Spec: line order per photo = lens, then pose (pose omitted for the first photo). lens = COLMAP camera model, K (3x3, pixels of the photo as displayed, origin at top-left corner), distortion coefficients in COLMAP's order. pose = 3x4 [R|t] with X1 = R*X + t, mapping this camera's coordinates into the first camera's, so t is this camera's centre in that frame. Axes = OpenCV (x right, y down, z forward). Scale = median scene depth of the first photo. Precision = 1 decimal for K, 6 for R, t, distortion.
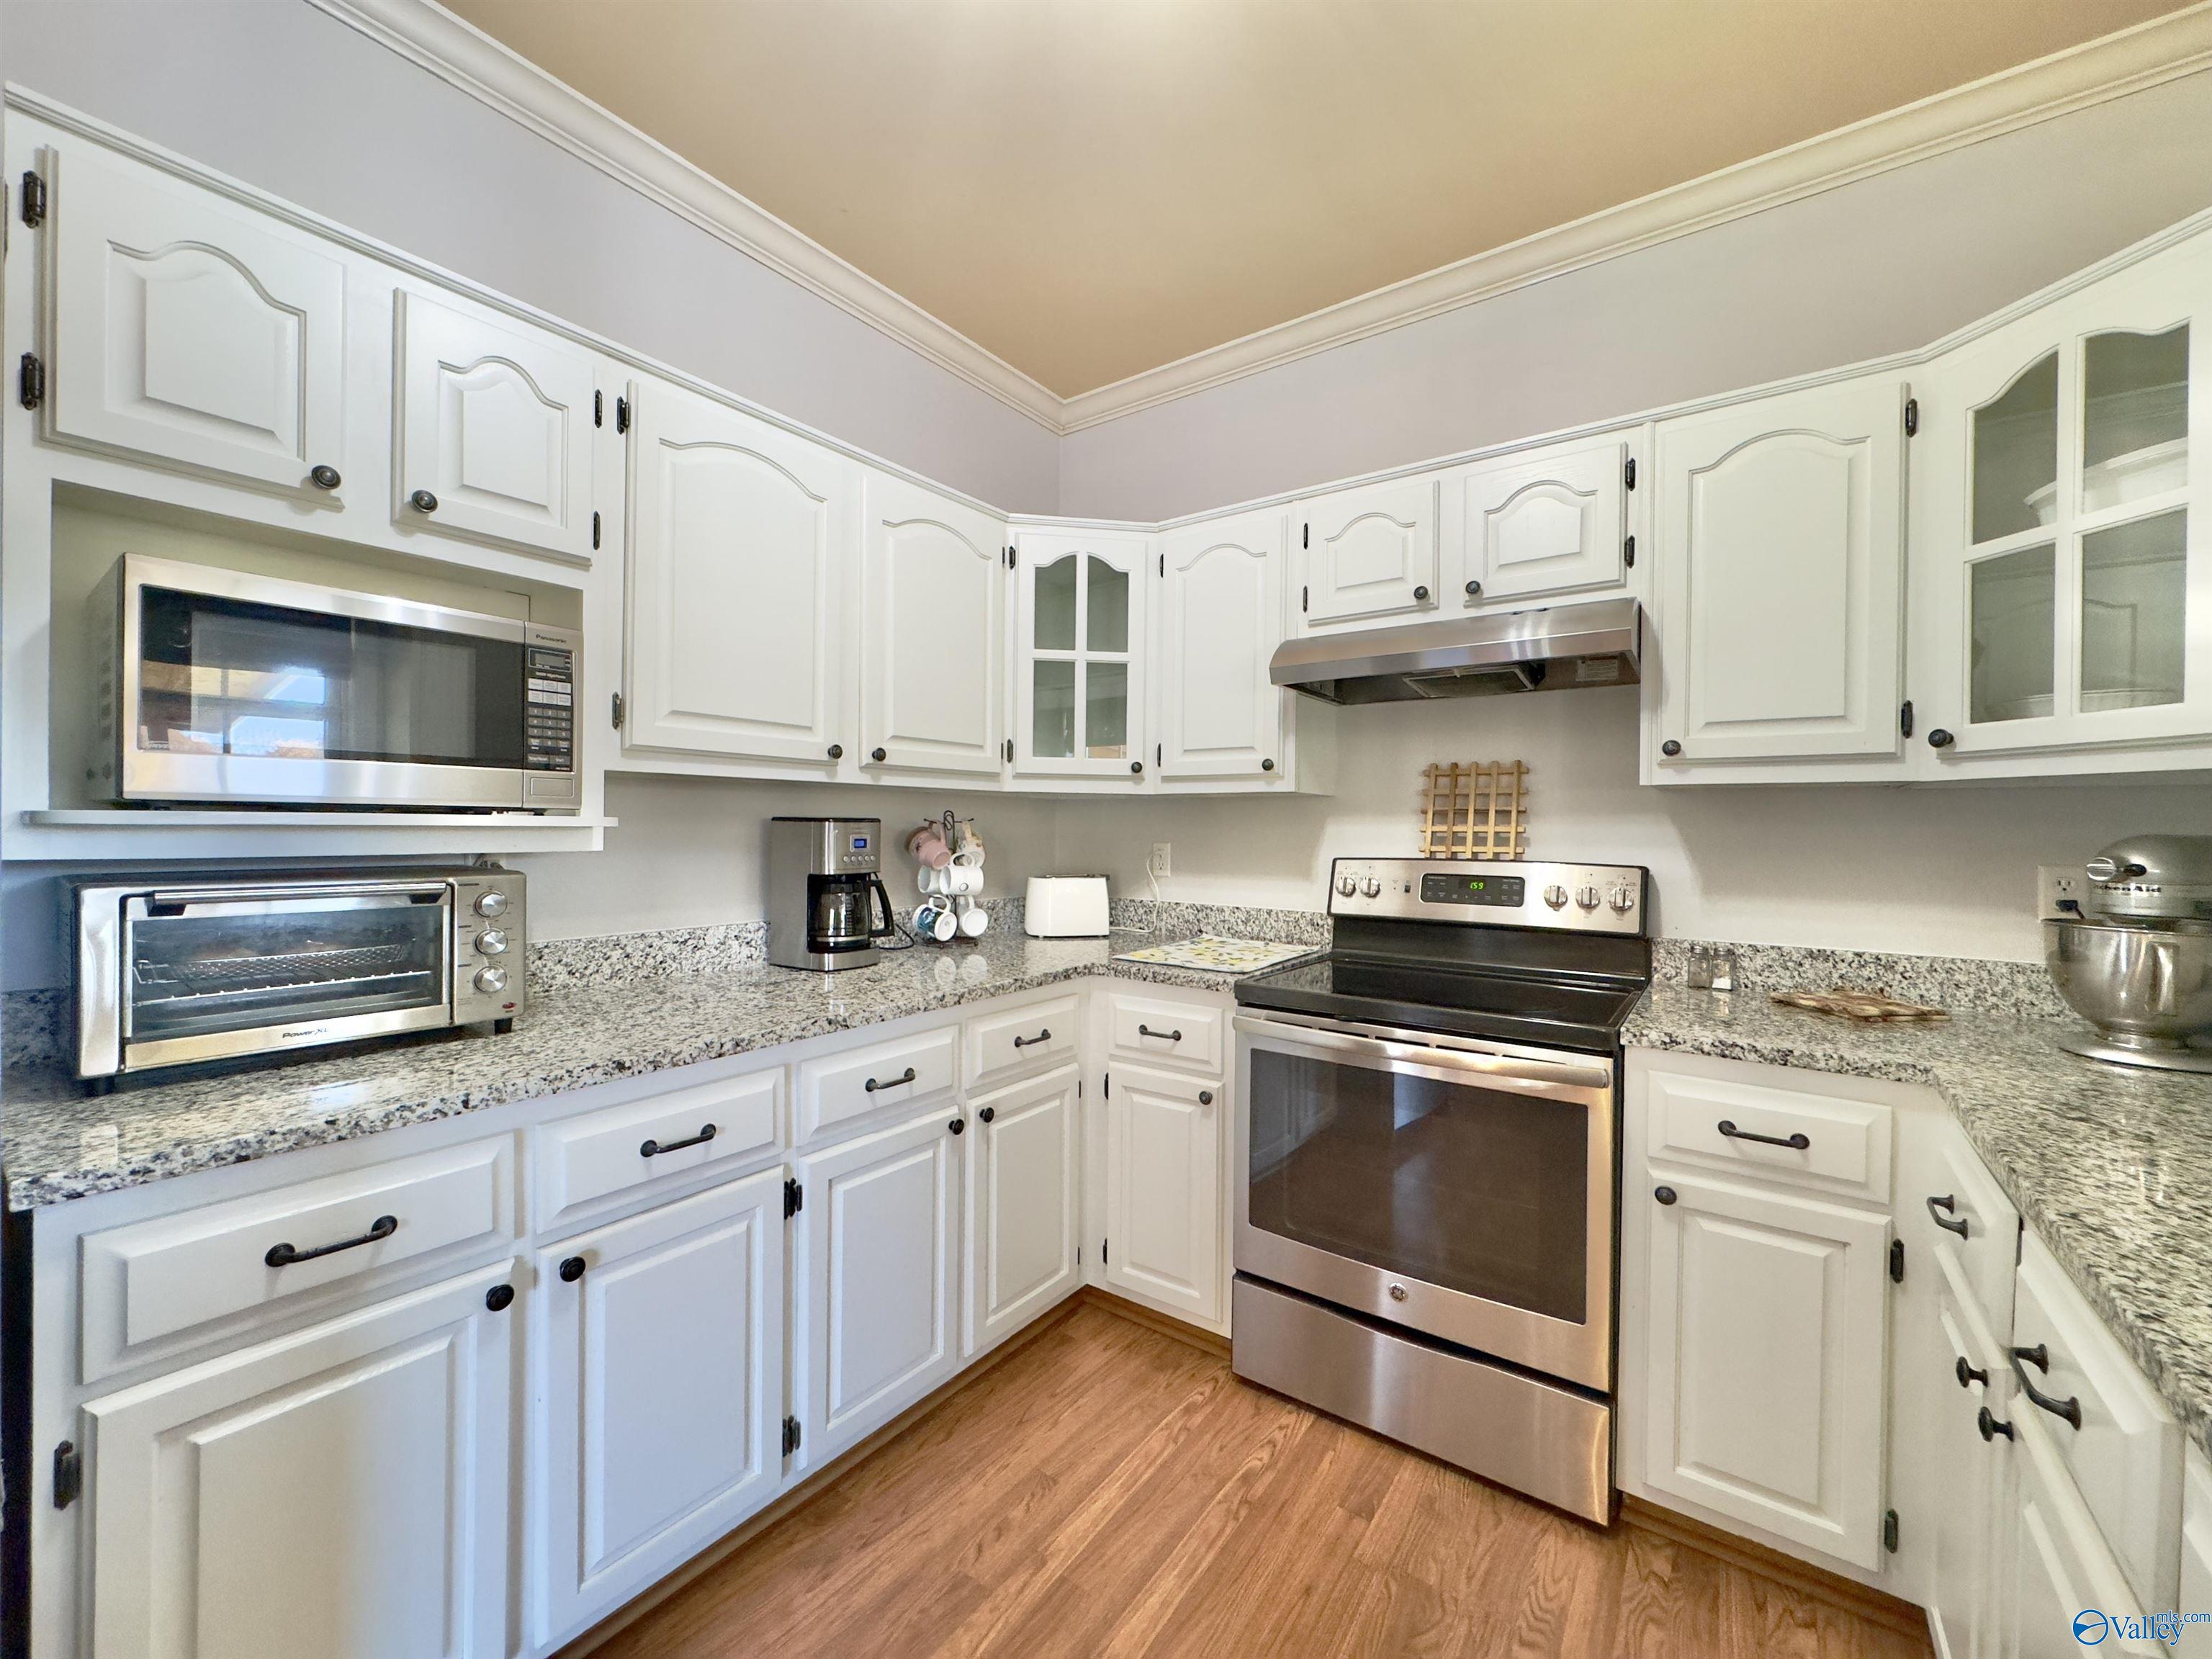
lens RADIAL K [[881.5, 0, 1103.2], [0, 881.5, 828.6], [0, 0, 1]] dist [-0.001915, 0.000354]
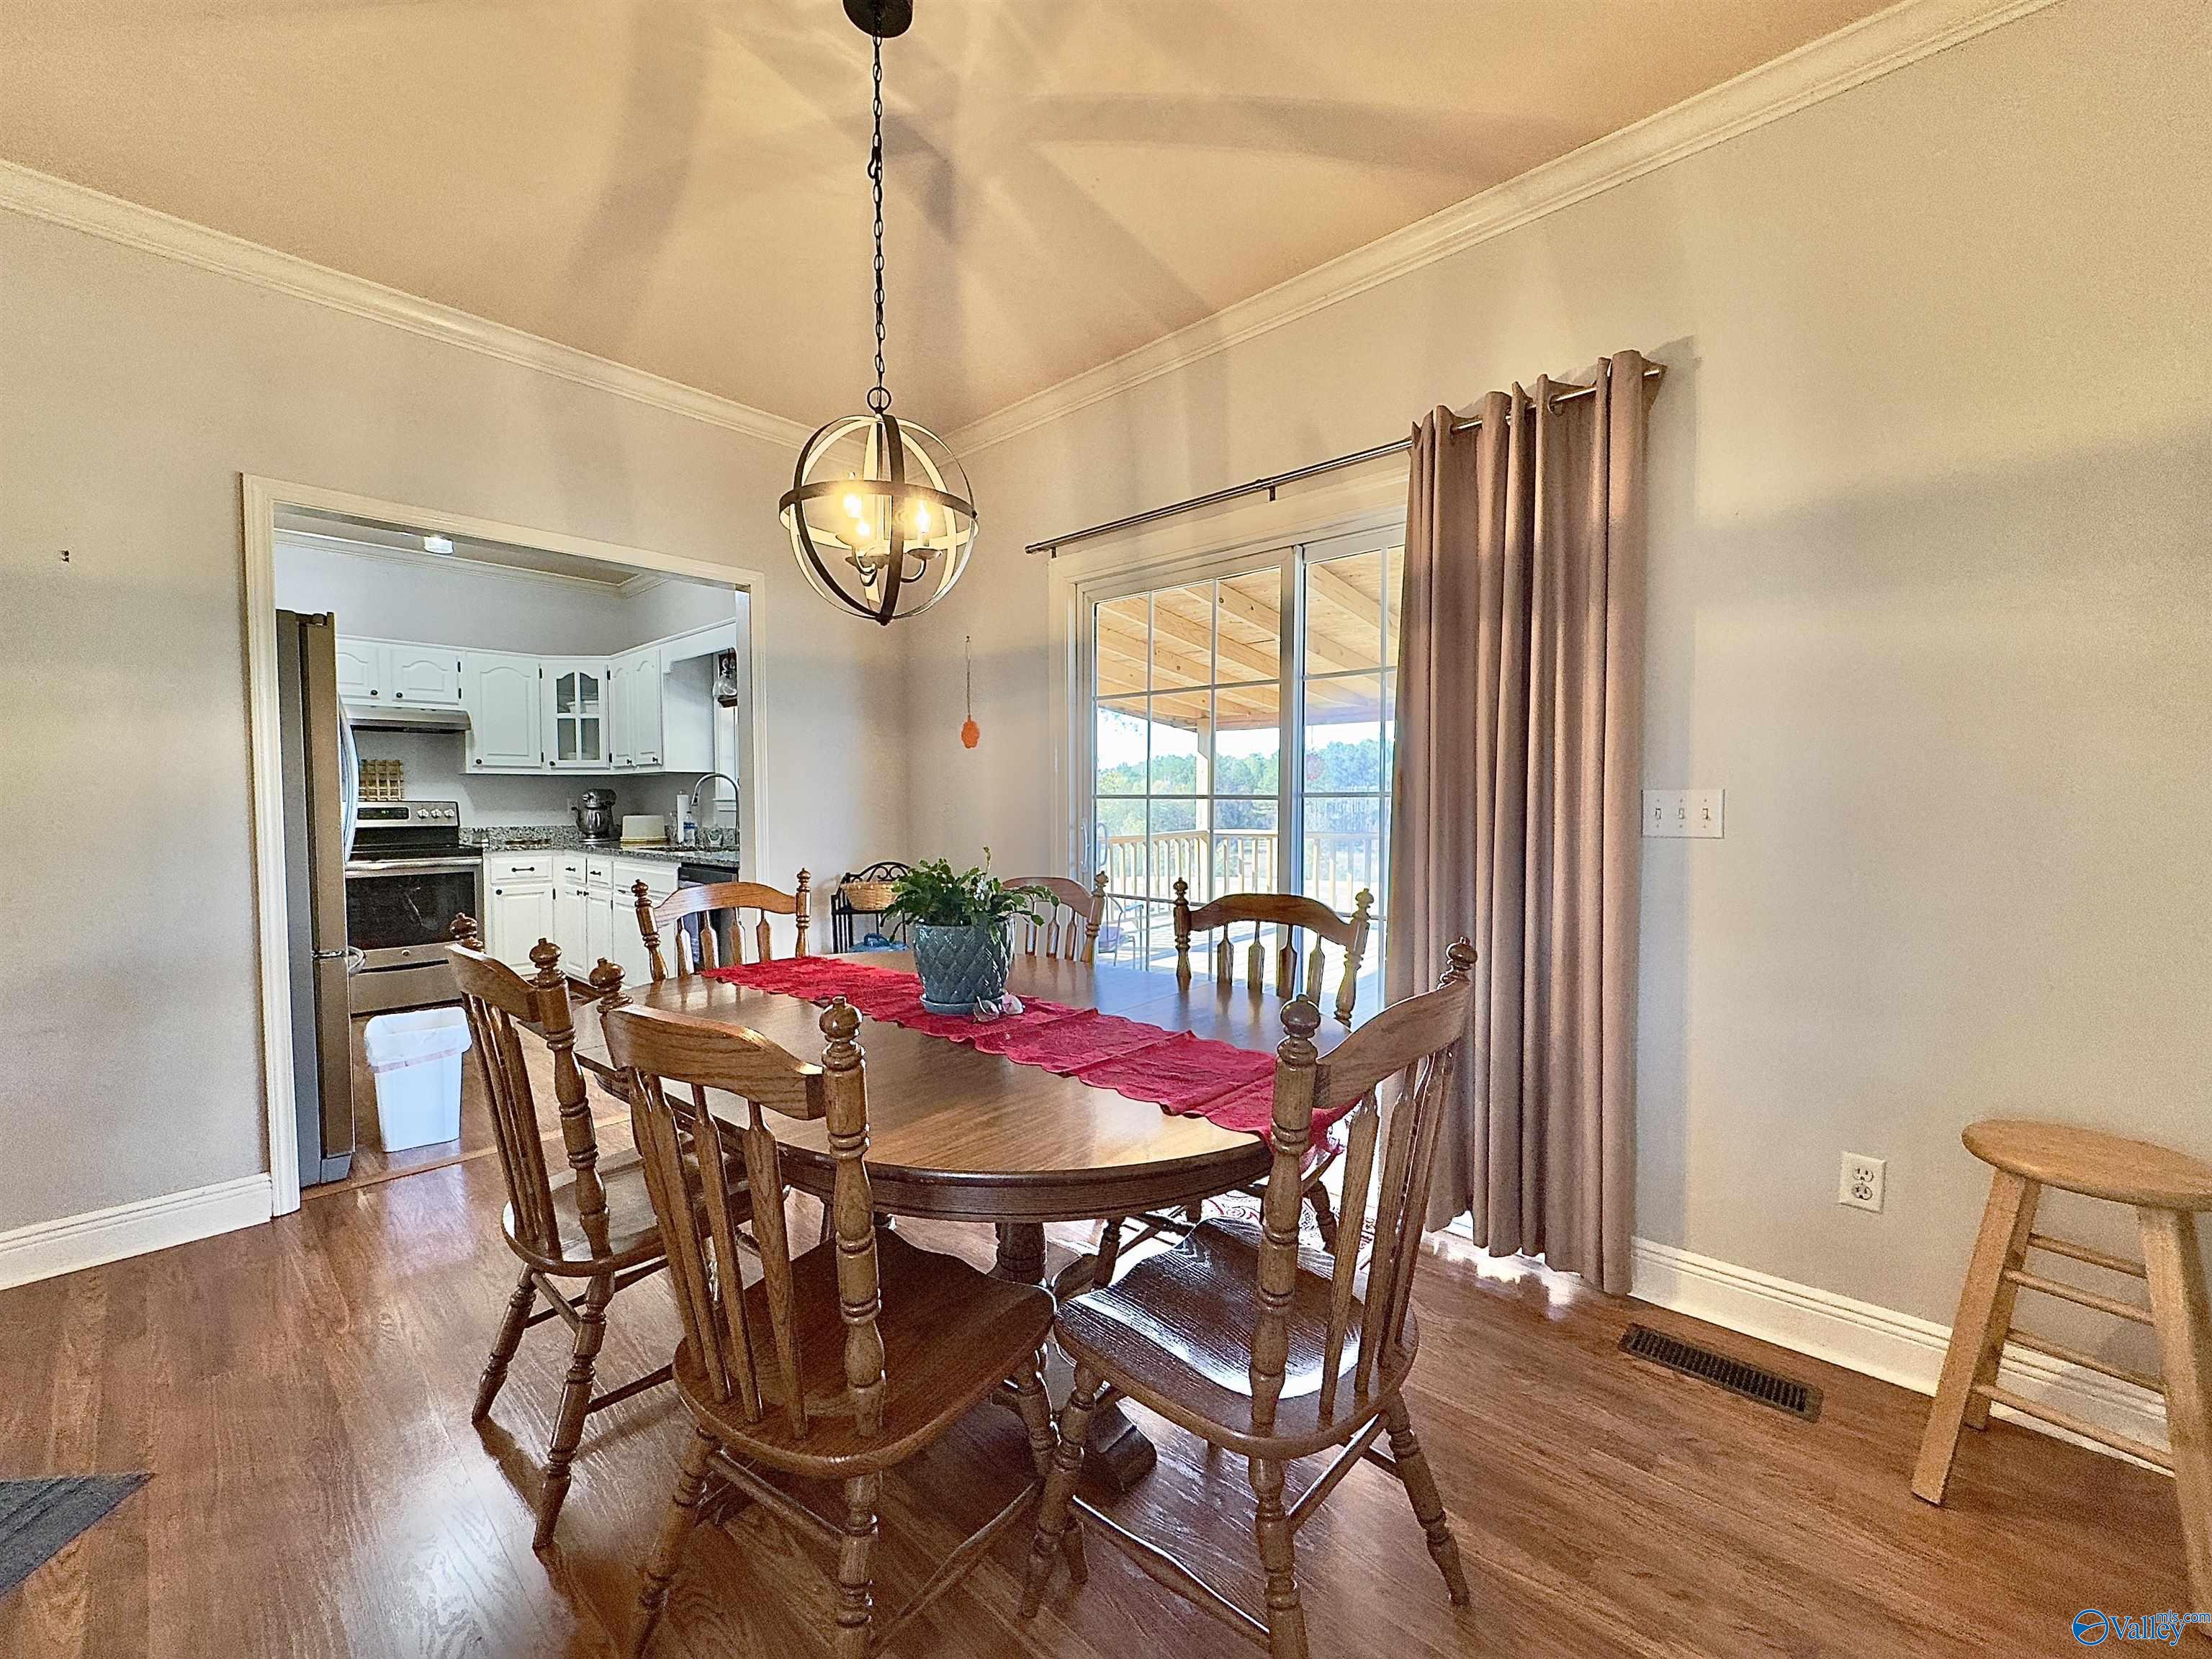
lens RADIAL K [[881.5, 0, 1103.2], [0, 881.5, 828.6], [0, 0, 1]] dist [-0.001915, 0.000354]
pose [[0.112127, -0.042439, 0.992787, -1.837951], [0.008704, 0.999091, 0.041725, 0.028615], [-0.993656, 0.003962, 0.112395, -1.280064]]
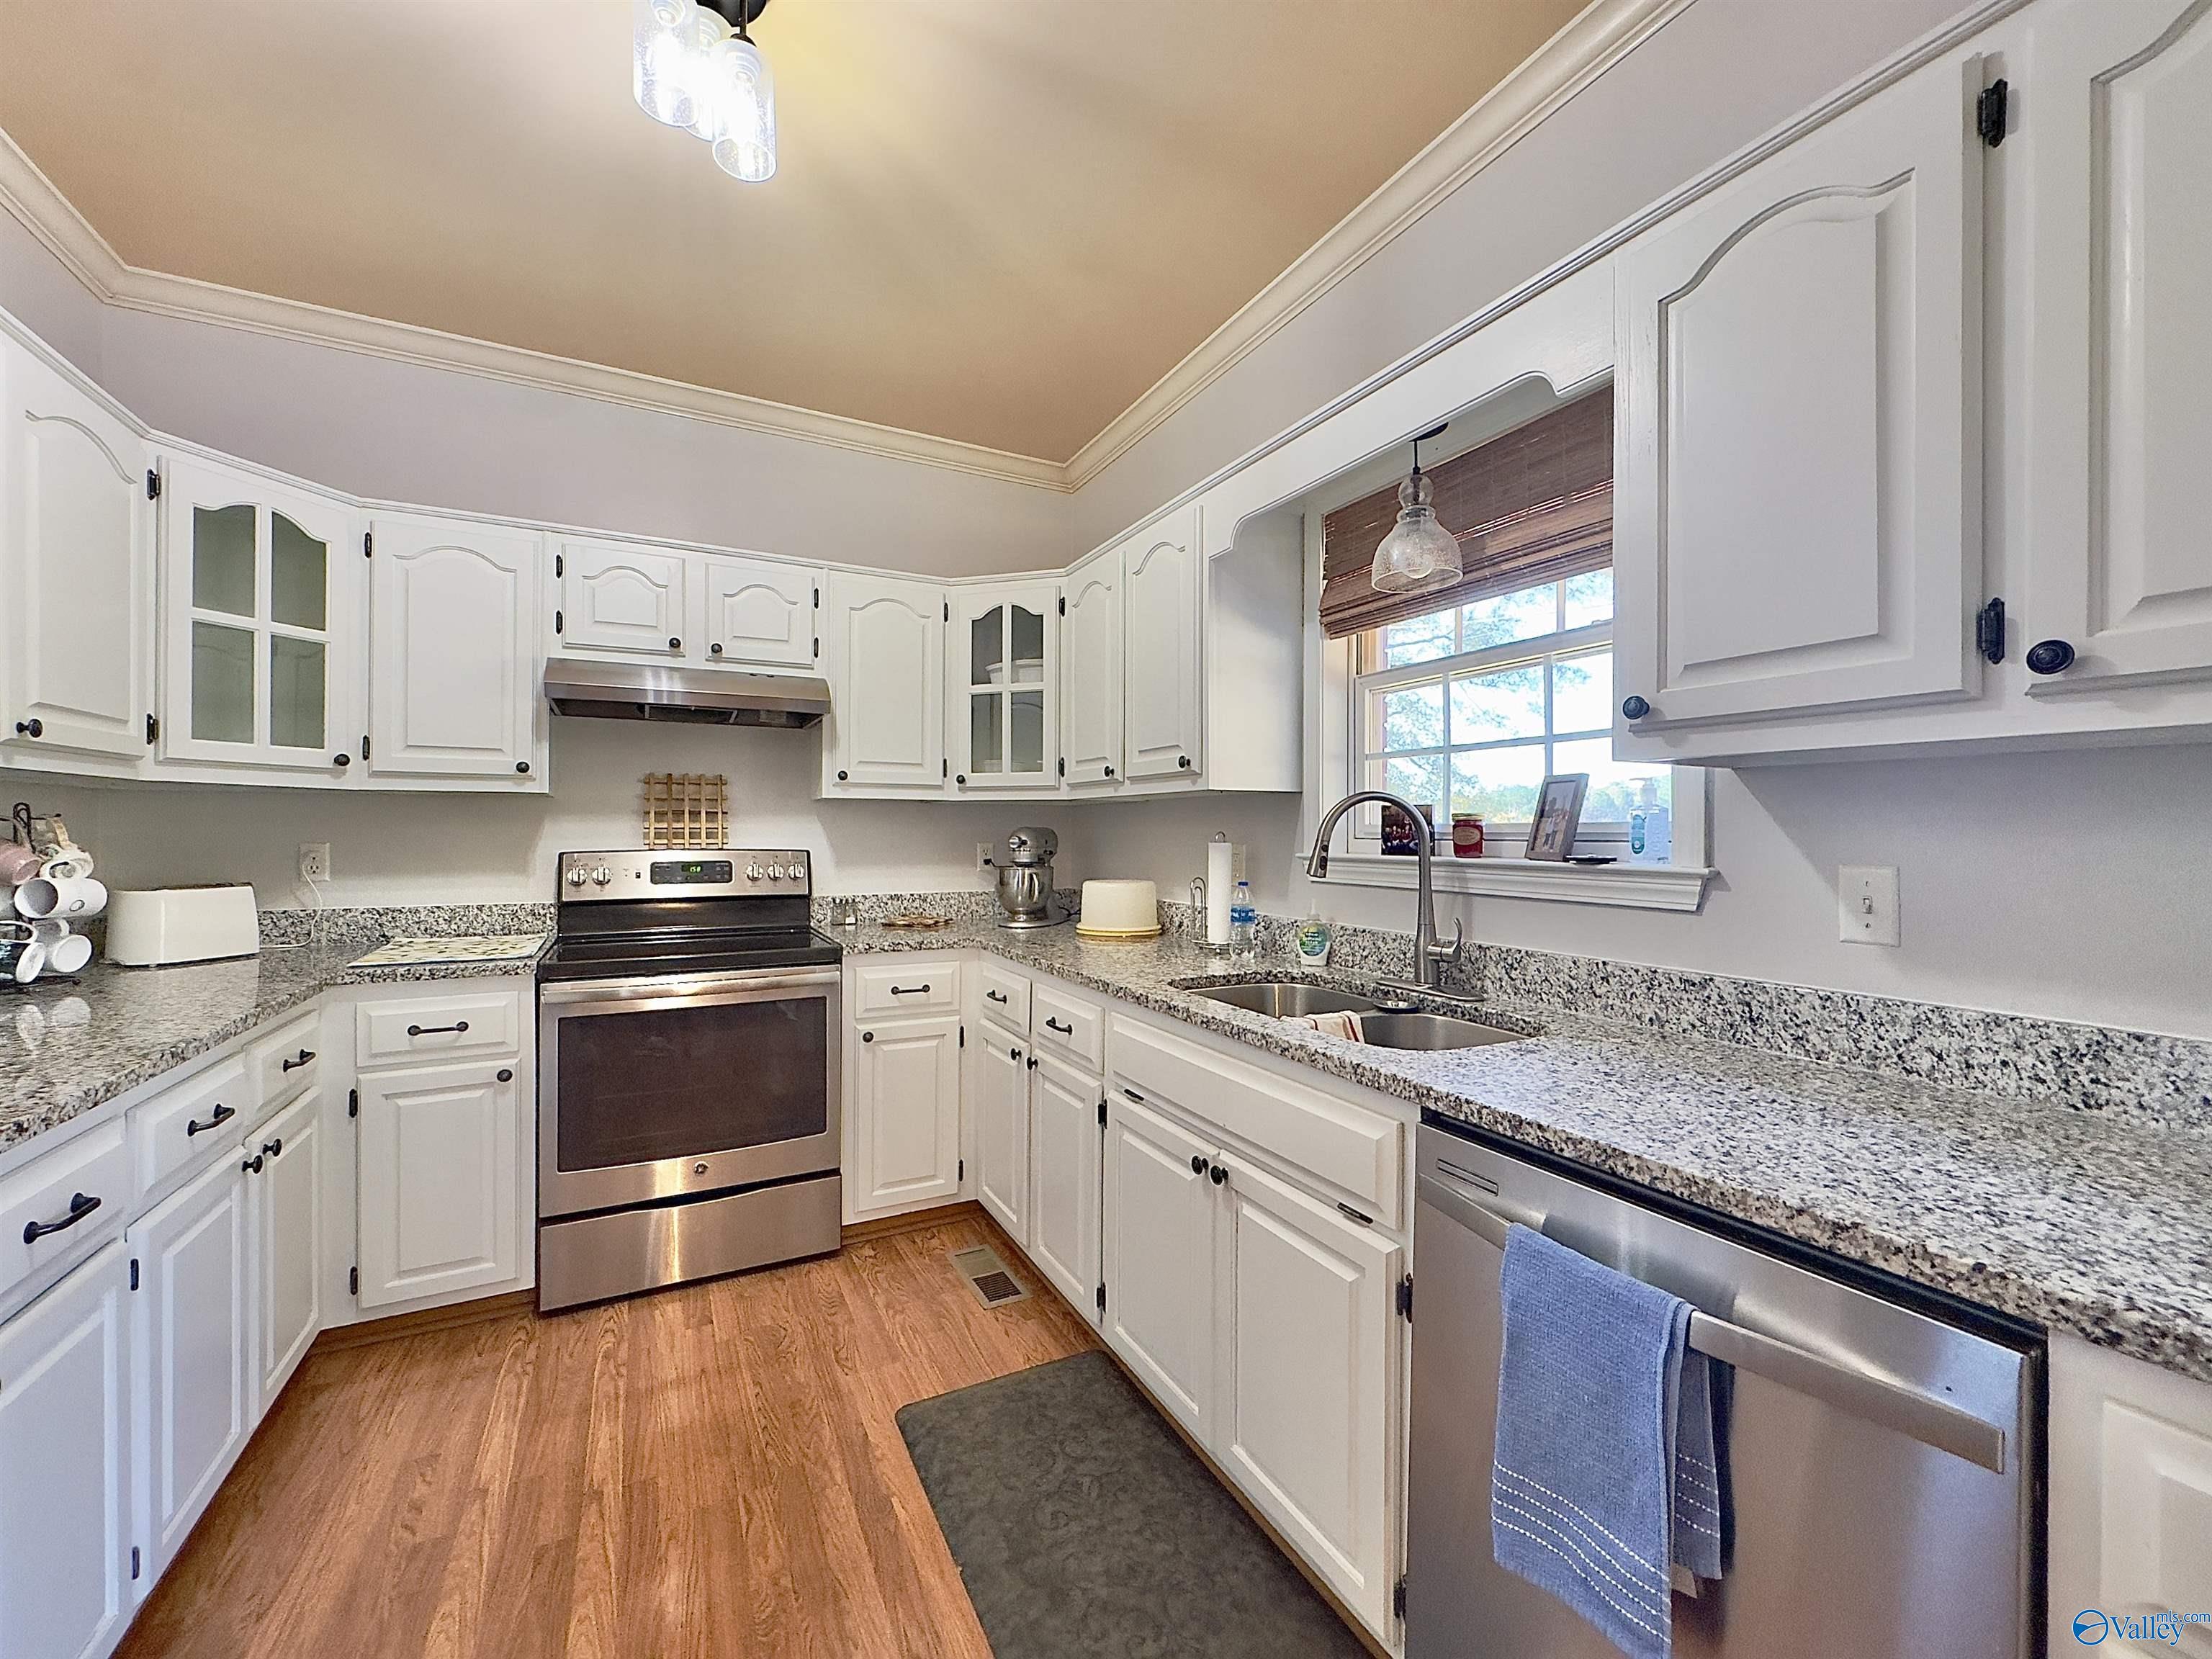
lens RADIAL K [[881.5, 0, 1103.2], [0, 881.5, 828.6], [0, 0, 1]] dist [-0.001915, 0.000354]
pose [[0.447485, -0.005698, 0.894273, -0.502796], [0.004872, 0.999980, 0.003934, 0.002302], [-0.894278, 0.002597, 0.447504, -0.134728]]
